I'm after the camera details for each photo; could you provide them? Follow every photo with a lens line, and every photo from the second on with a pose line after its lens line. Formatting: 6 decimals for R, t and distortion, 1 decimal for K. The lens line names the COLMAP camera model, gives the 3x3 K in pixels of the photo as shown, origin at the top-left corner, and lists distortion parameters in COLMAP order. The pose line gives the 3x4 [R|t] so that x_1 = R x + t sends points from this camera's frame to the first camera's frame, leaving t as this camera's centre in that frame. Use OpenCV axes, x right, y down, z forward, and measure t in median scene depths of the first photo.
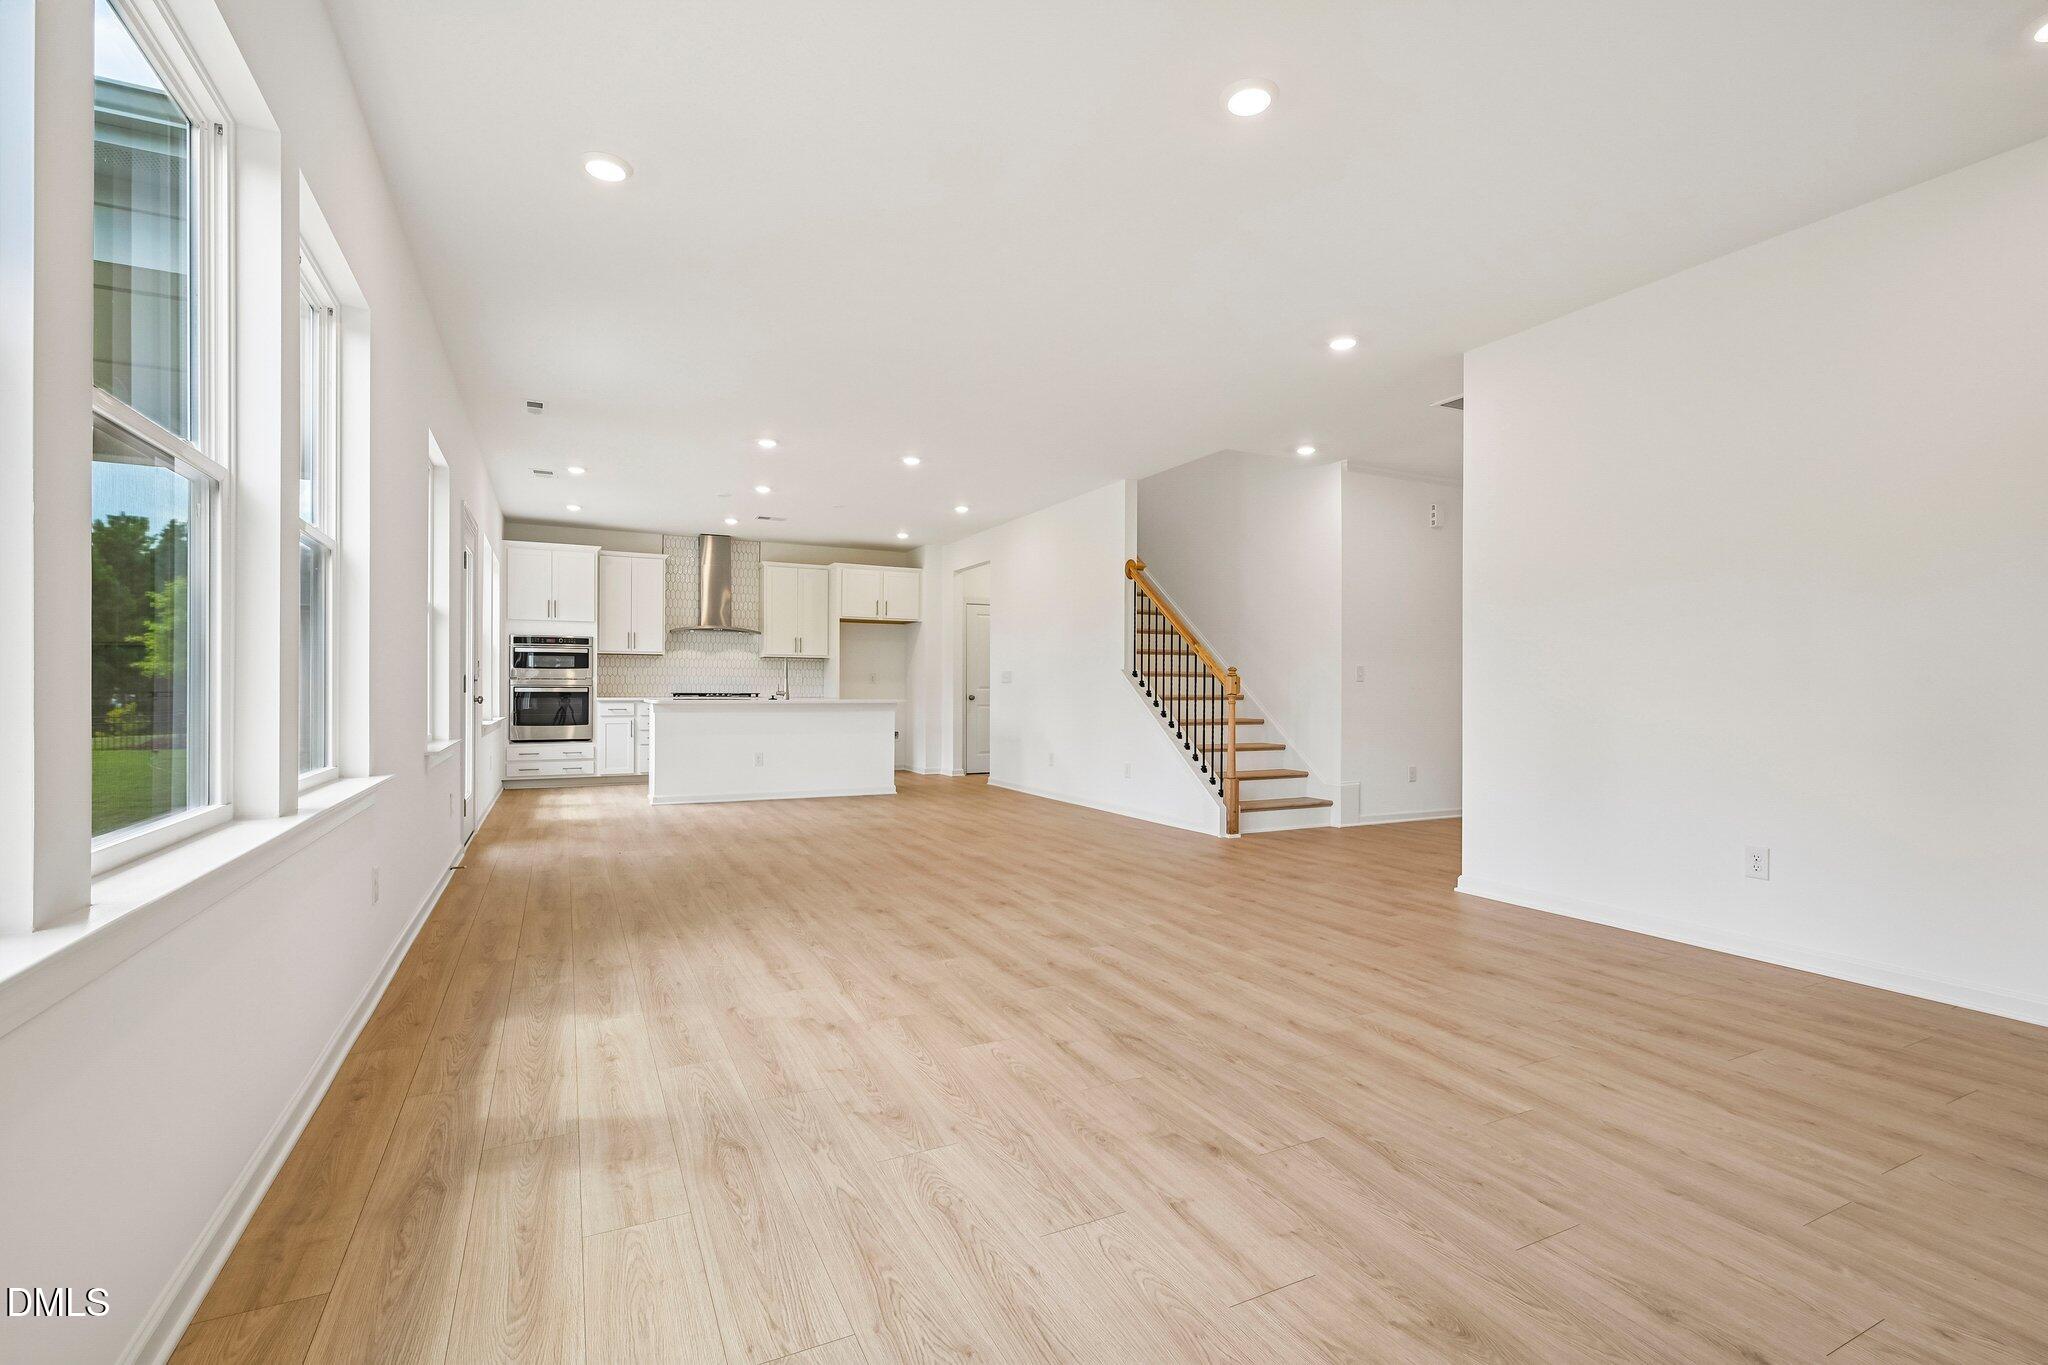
lens RADIAL K [[905.9, 0, 1019.9], [0, 905.9, 688.5], [0, 0, 1]] dist [0.001479, 0.000689]
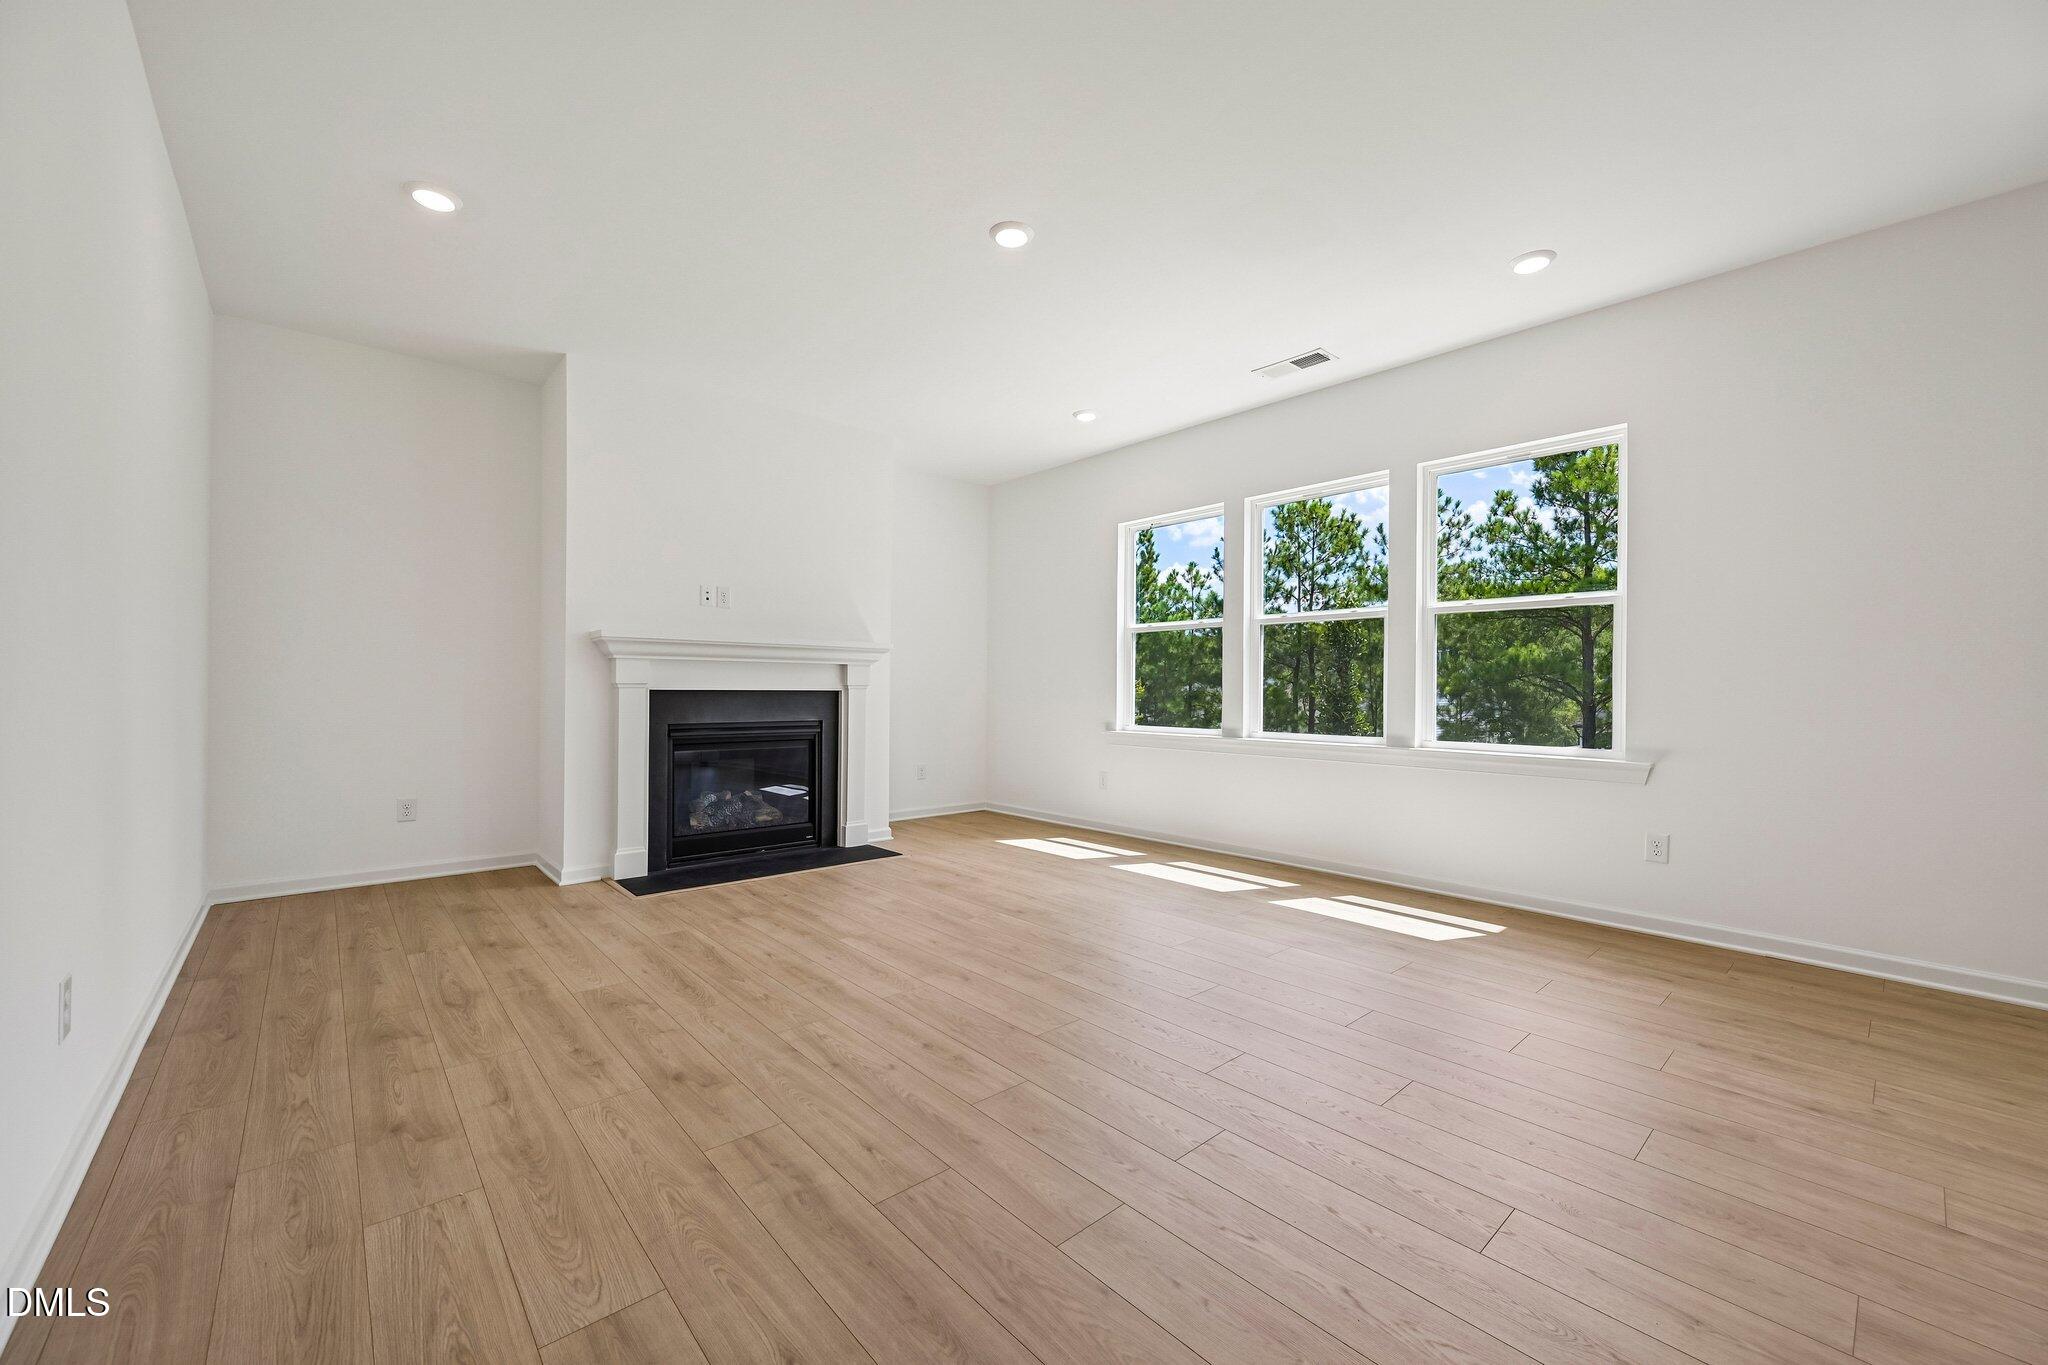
lens RADIAL K [[800.7, 0, 1018.6], [0, 800.7, 678.5], [0, 0, 1]] dist [-0.000040, 0.000571]
pose [[-0.966207, -0.016169, -0.257261, 0.150754], [-0.012873, 0.999812, -0.014490, 0.000424], [0.257447, -0.010689, -0.966233, 0.599467]]
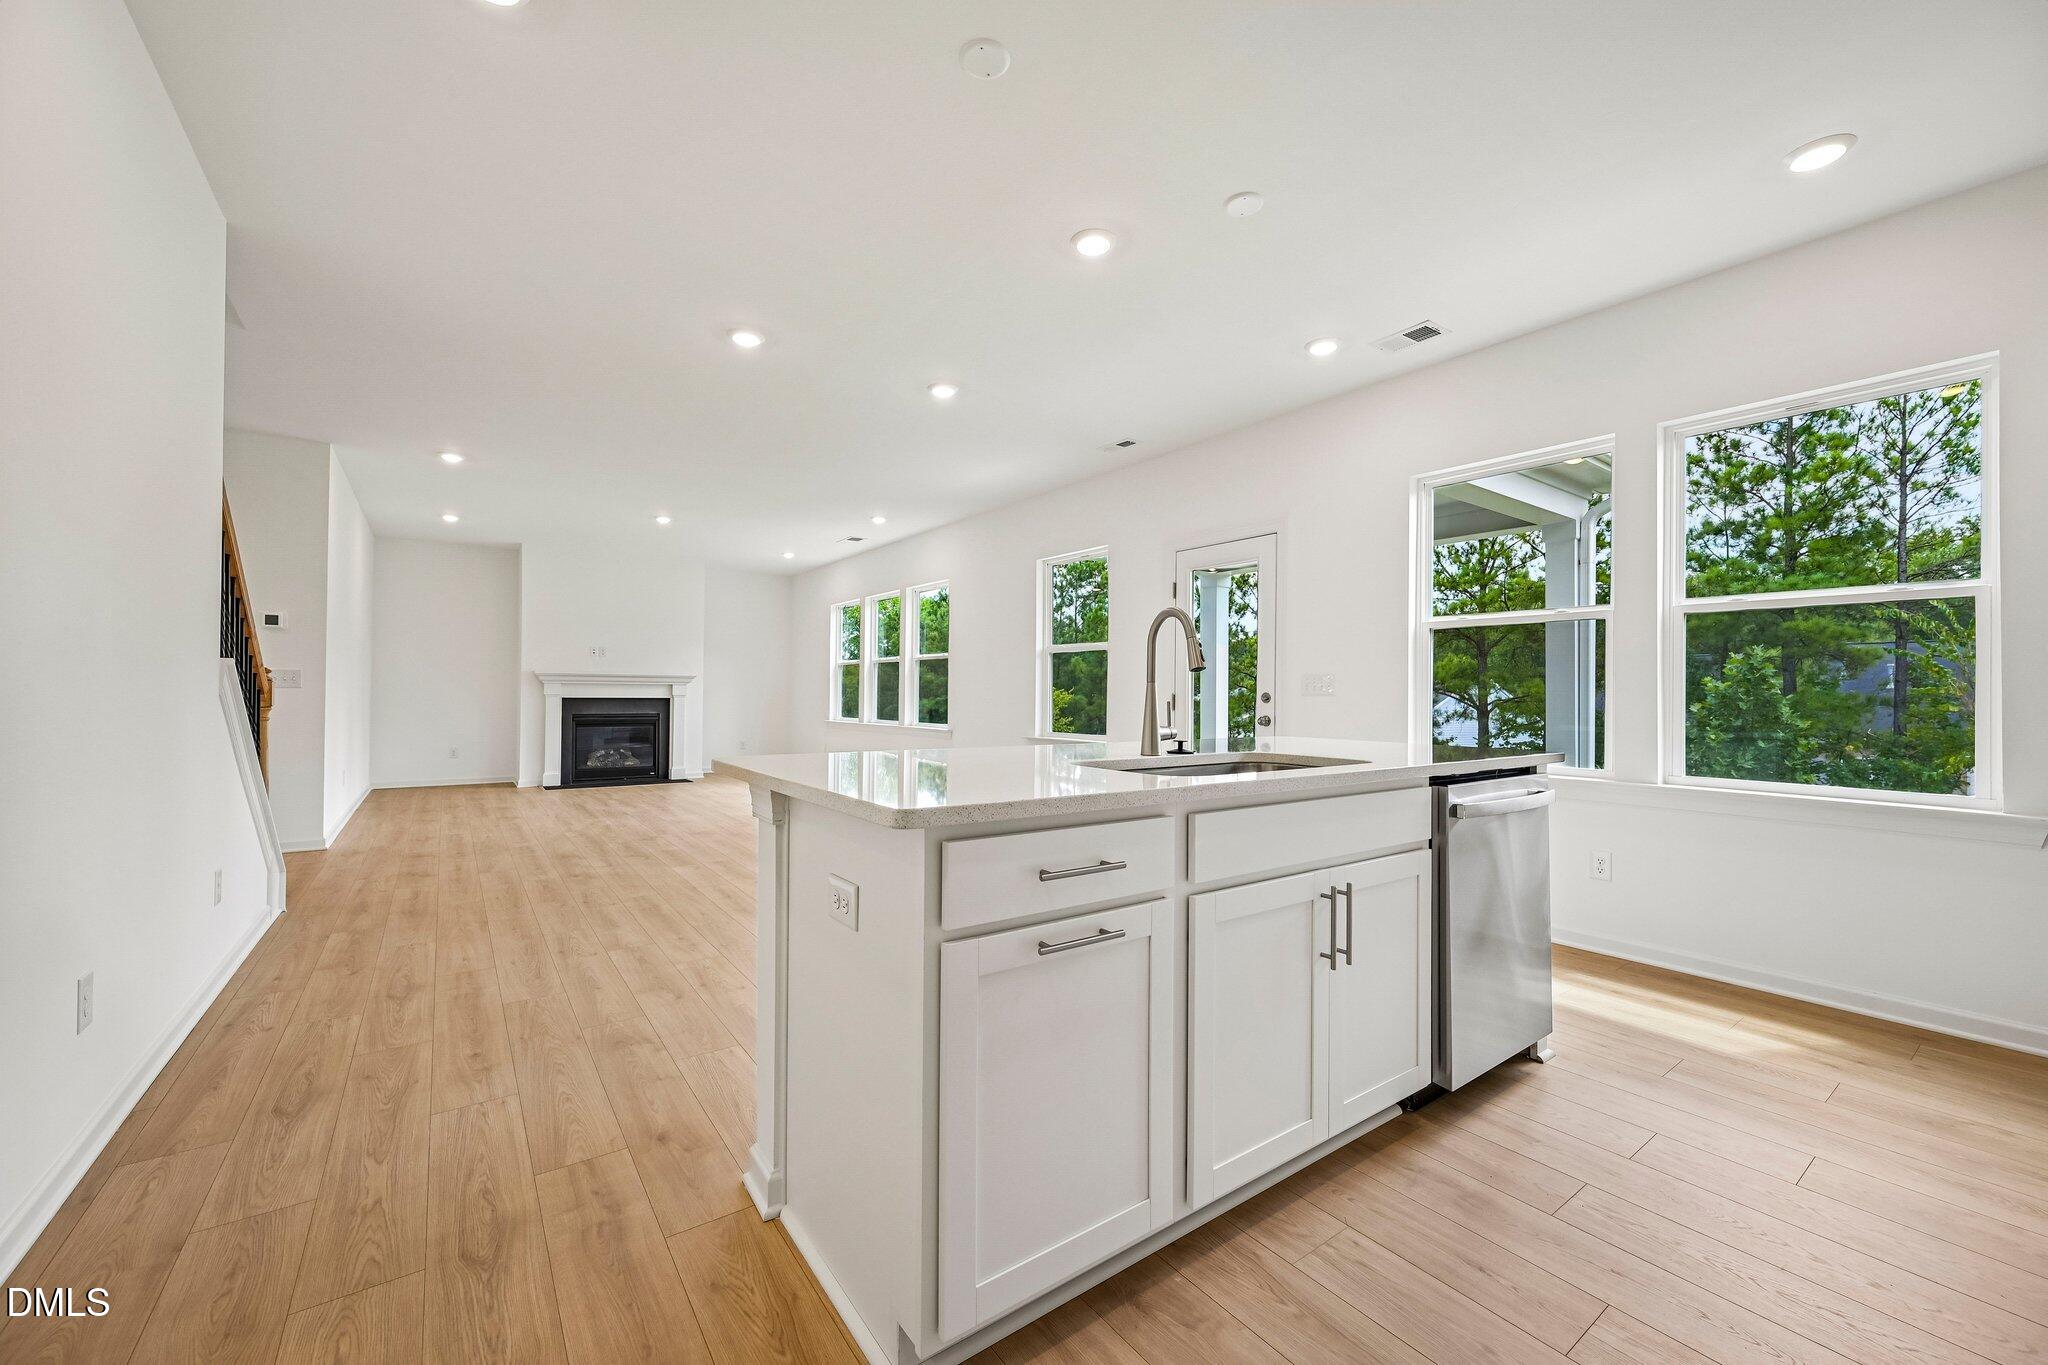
lens RADIAL K [[800.7, 0, 1026.4], [0, 800.7, 685.0], [0, 0, 1]] dist [-0.000040, 0.000571]
pose [[-0.986018, -0.014846, -0.165977, -0.163371], [-0.012704, 0.999822, -0.013961, -0.006096], [0.166154, -0.011657, -0.986031, 1.162122]]
